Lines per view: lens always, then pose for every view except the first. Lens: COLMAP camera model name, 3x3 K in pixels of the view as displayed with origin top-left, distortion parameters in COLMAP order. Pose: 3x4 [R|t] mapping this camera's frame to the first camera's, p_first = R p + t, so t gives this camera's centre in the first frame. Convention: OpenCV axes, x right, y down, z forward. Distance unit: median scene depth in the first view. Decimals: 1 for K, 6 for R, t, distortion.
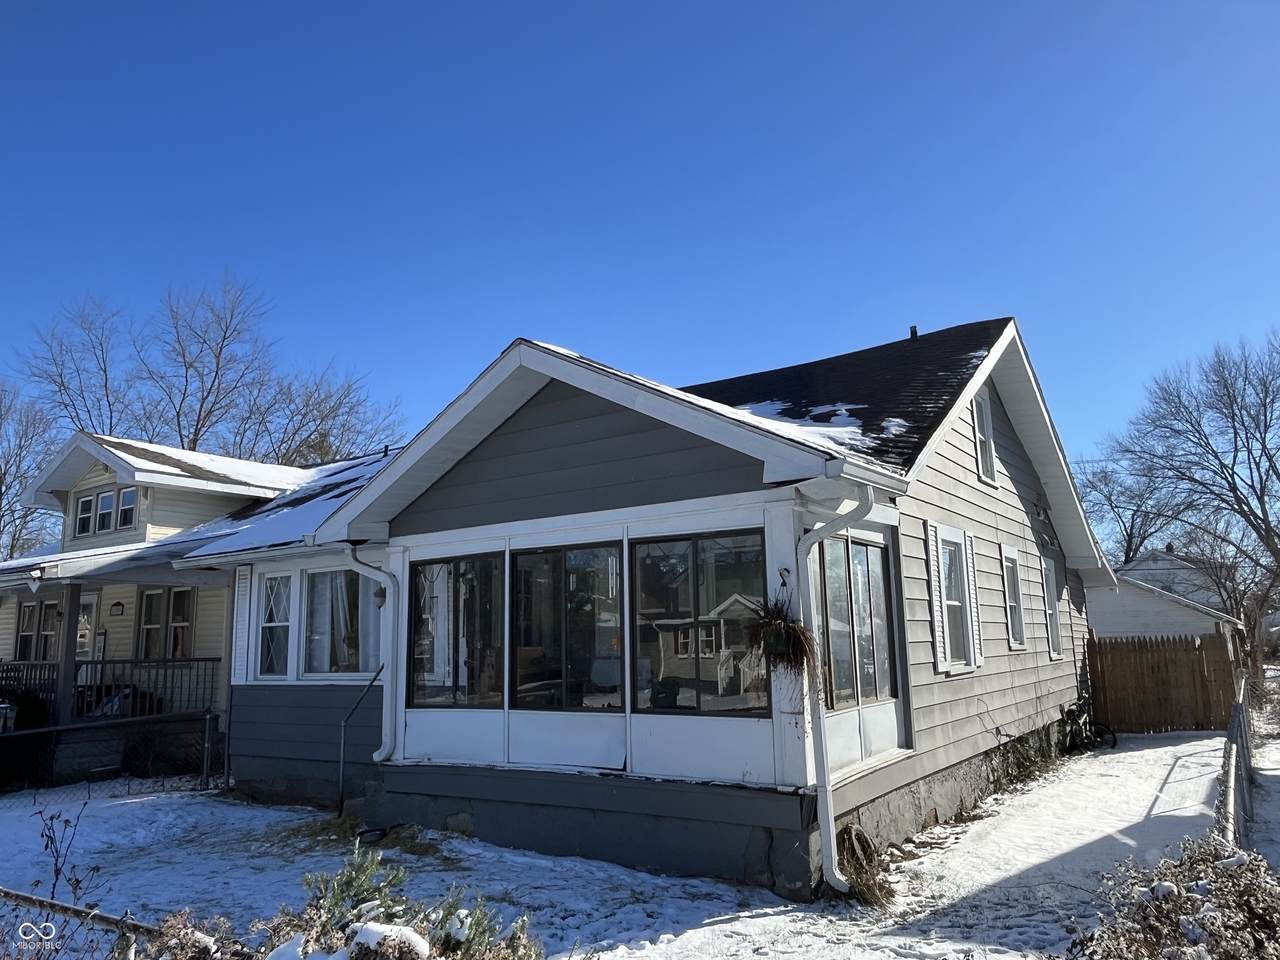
lens RADIAL K [[933.8, 0, 640.0], [0, 933.8, 480.0], [0, 0, 1]] dist [-0.003901, -0.000568]
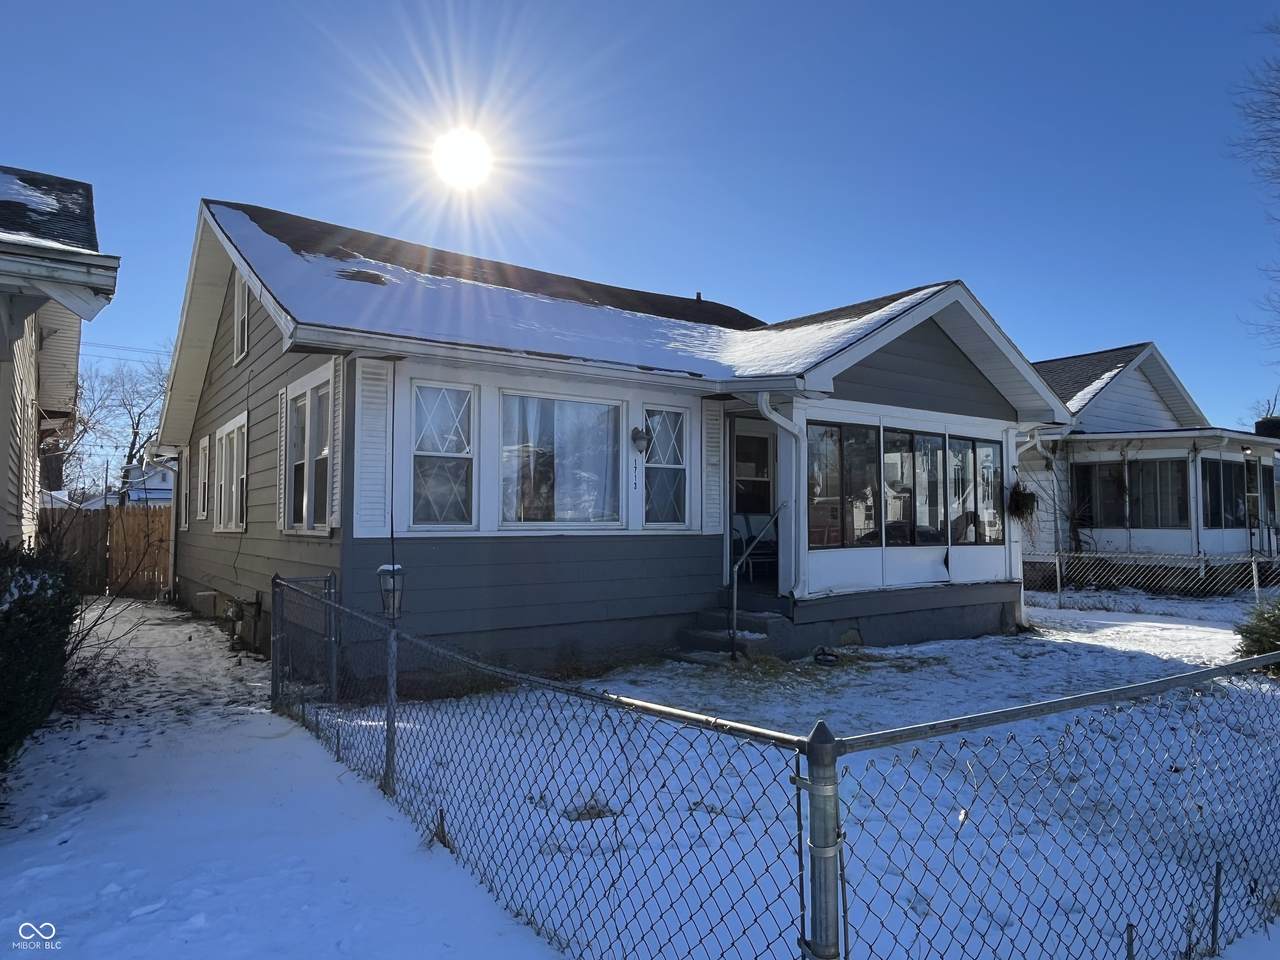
lens RADIAL K [[799.1, 0, 640.0], [0, 799.1, 480.0], [0, 0, 1]] dist [-0.005413, -0.000525]
pose [[0.352338, 0.071249, 0.933157, -1.212407], [-0.174072, 0.984687, -0.009458, 0.204921], [-0.919542, -0.159104, 0.359345, 0.849989]]
